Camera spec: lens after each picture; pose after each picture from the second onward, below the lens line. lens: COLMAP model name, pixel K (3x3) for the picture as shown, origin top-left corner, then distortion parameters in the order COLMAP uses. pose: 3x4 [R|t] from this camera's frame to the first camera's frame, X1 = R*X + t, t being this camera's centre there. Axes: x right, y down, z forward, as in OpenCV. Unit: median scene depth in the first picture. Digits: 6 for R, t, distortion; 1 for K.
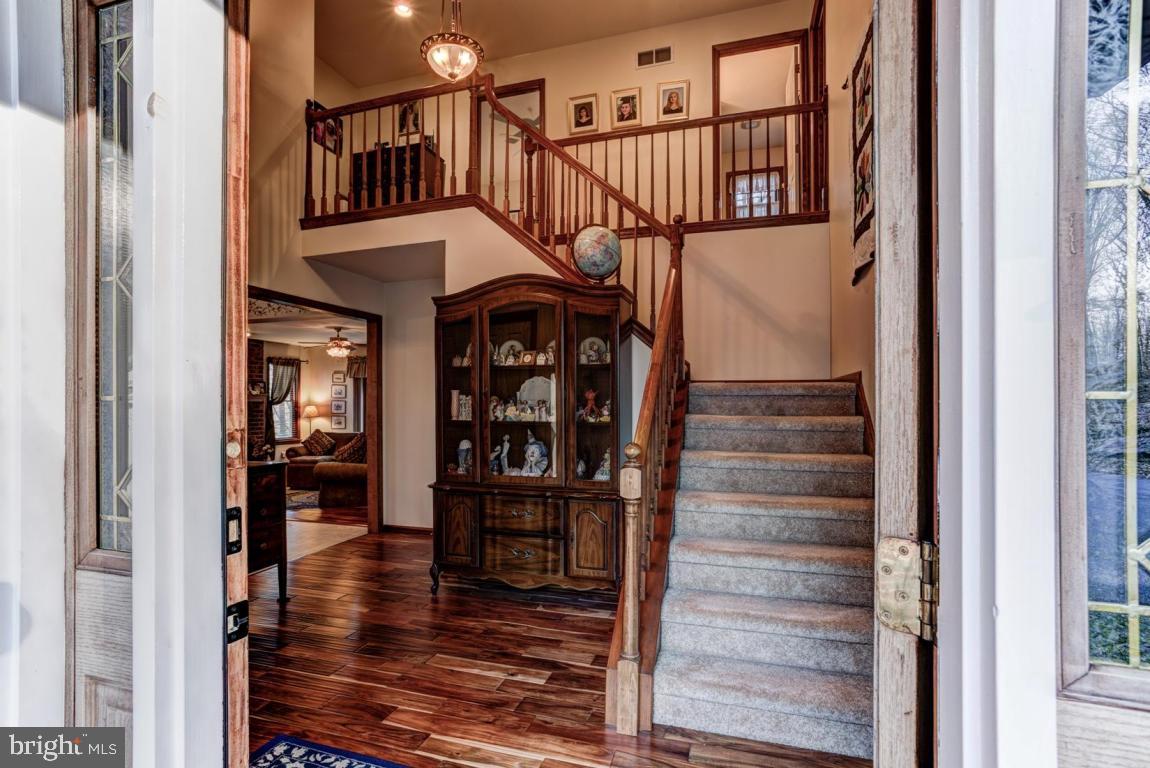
lens RADIAL K [[553.5, 0, 555.4], [0, 553.5, 397.7], [0, 0, 1]] dist [-0.017609, 0.004805]
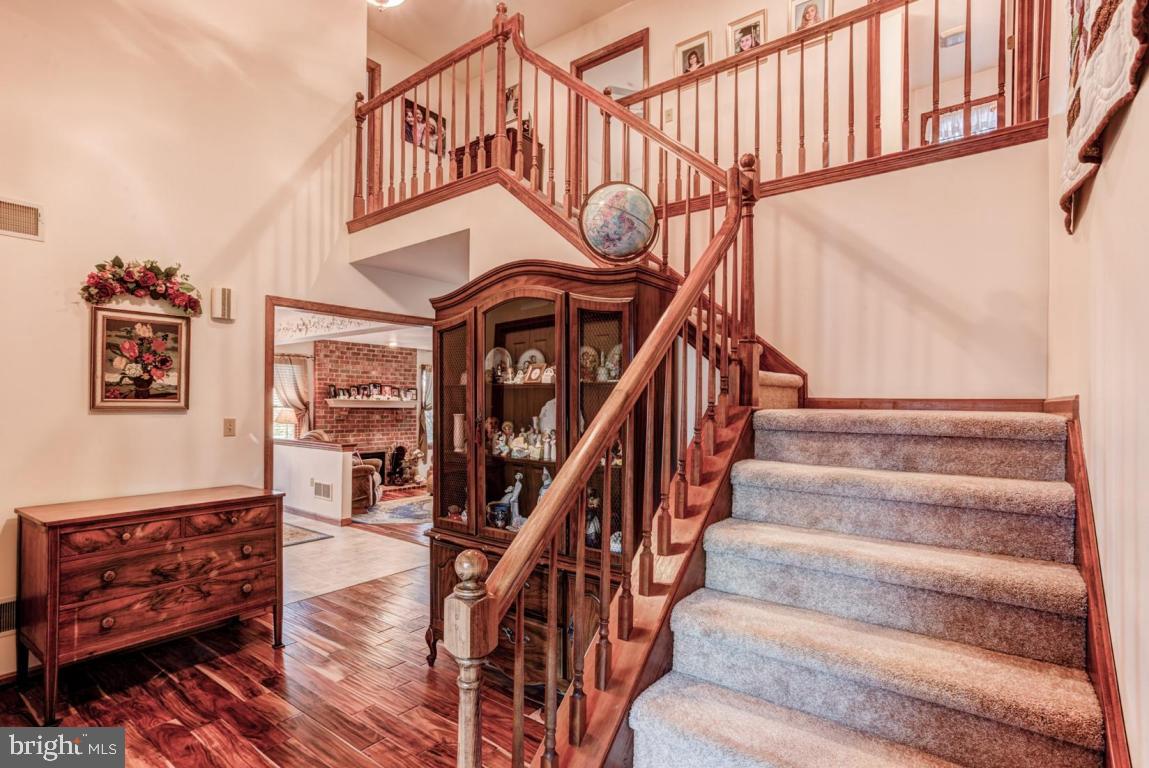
lens RADIAL K [[553.0, 0, 568.6], [0, 553.0, 396.6], [0, 0, 1]] dist [-0.017609, 0.004805]
pose [[0.944740, 0.002543, -0.327809, 0.231732], [-0.002895, 0.999996, -0.000587, -0.038828], [0.327806, 0.001504, 0.944744, 0.300612]]
